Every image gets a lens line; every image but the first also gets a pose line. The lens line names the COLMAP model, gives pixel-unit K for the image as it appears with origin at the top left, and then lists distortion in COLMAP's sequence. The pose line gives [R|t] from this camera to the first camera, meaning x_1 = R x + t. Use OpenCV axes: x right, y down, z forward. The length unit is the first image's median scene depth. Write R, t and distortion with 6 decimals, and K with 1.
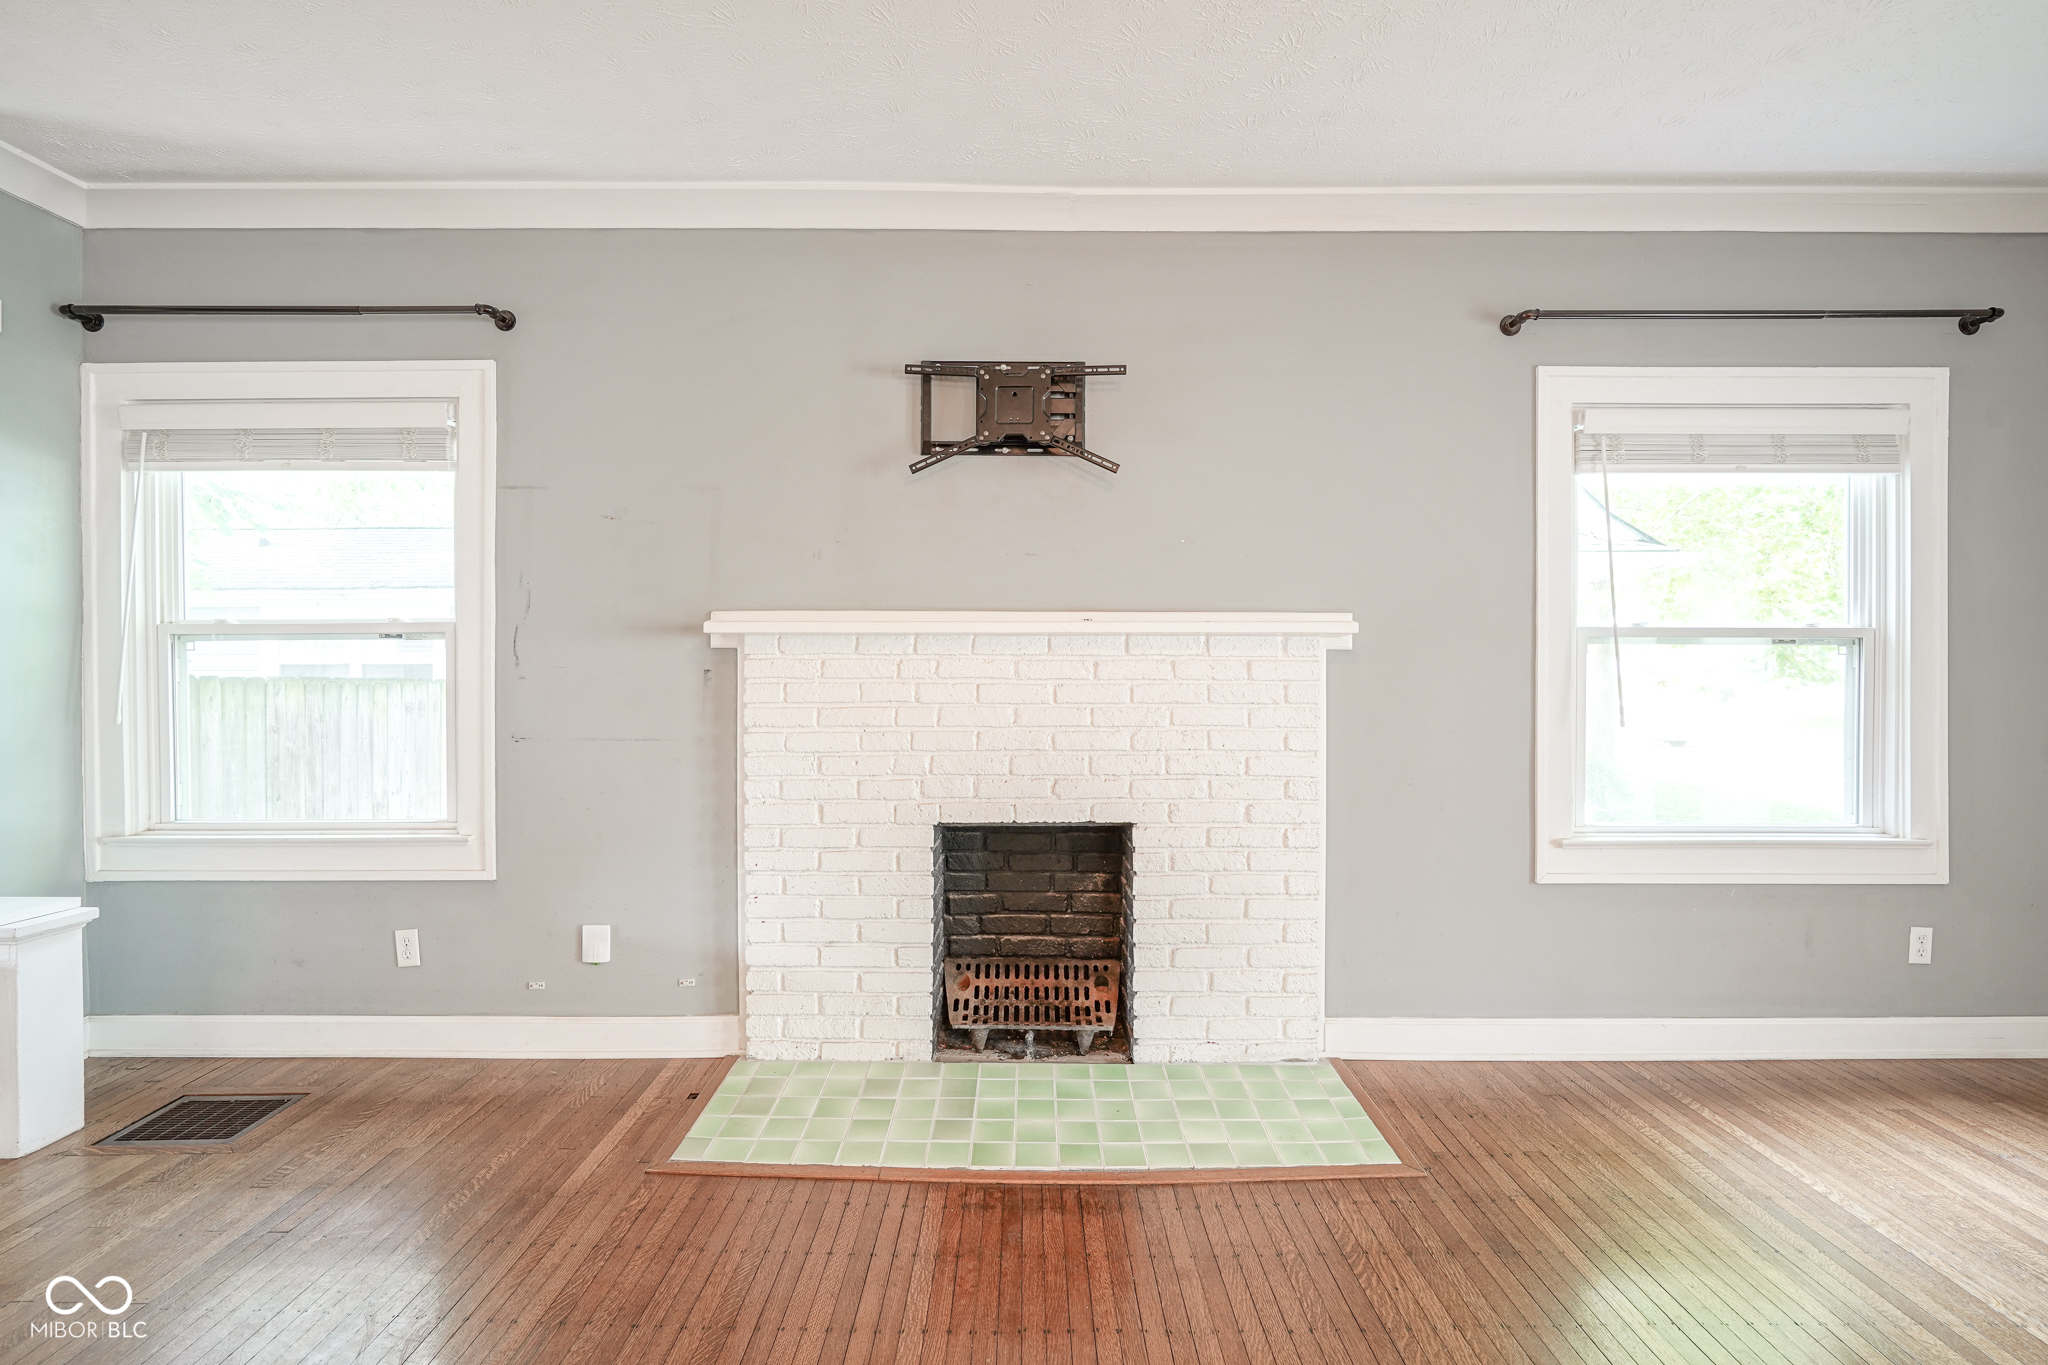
lens RADIAL K [[938.6, 0, 1028.6], [0, 938.6, 671.3], [0, 0, 1]] dist [-0.004834, 0.002378]
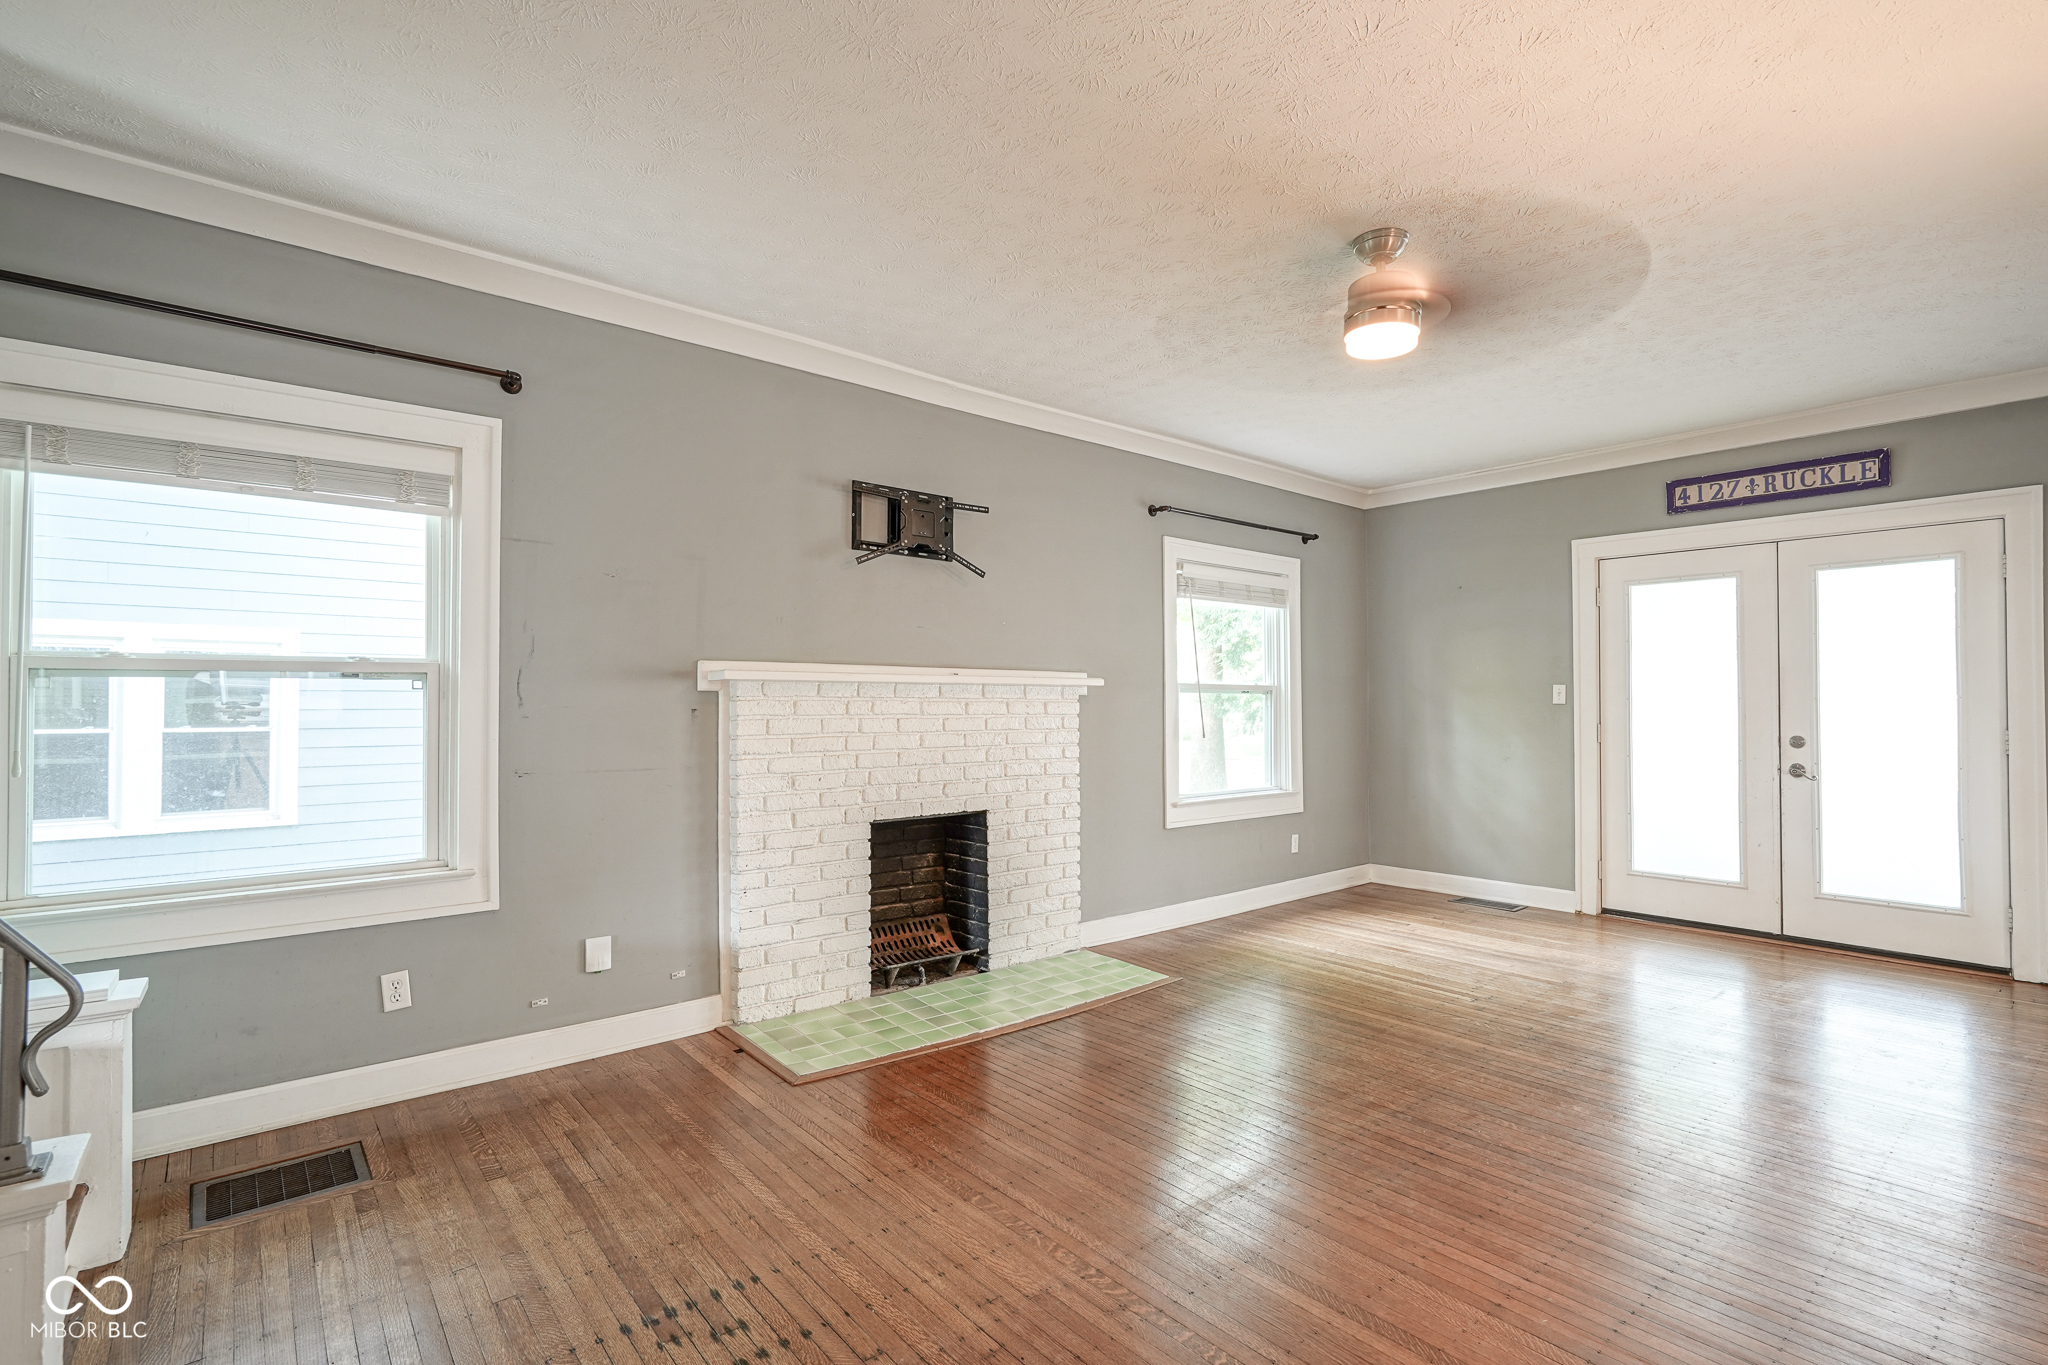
lens RADIAL K [[938.6, 0, 1029.2], [0, 938.6, 687.8], [0, 0, 1]] dist [-0.004834, 0.002378]
pose [[0.769786, 0.010704, 0.638213, -0.788133], [0.005709, 0.999704, -0.023653, 0.002058], [-0.638277, 0.021851, 0.769497, -0.197830]]
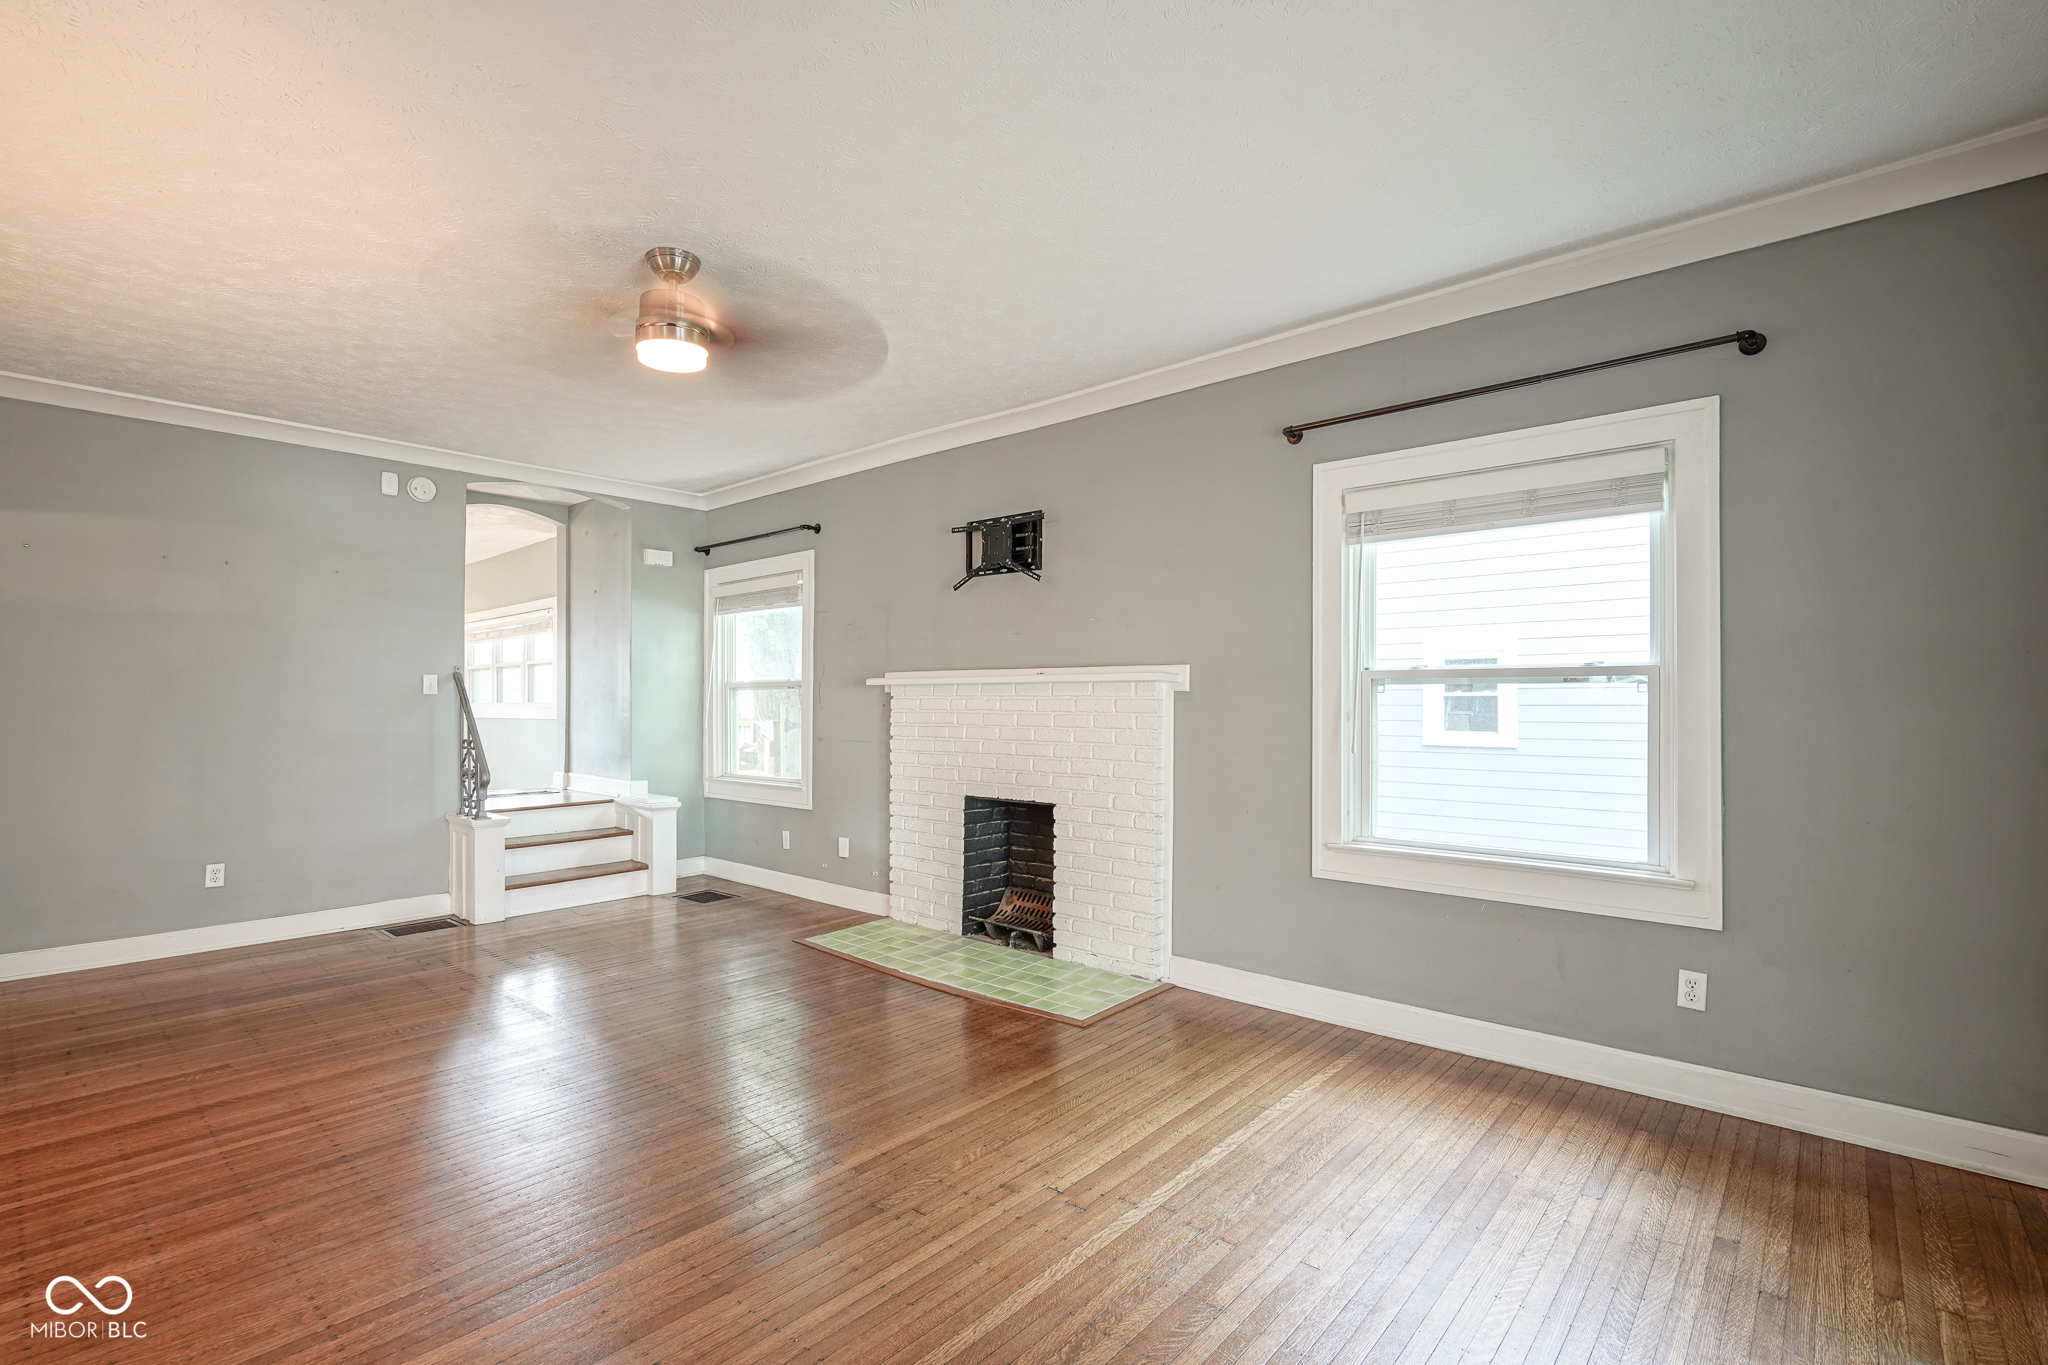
lens RADIAL K [[938.6, 0, 1028.4], [0, 938.6, 695.7], [0, 0, 1]] dist [-0.004834, 0.002378]
pose [[0.752141, -0.003839, -0.658991, 1.092397], [-0.006935, 0.999882, -0.013740, 0.004372], [0.658966, 0.014905, 0.752025, -0.197372]]
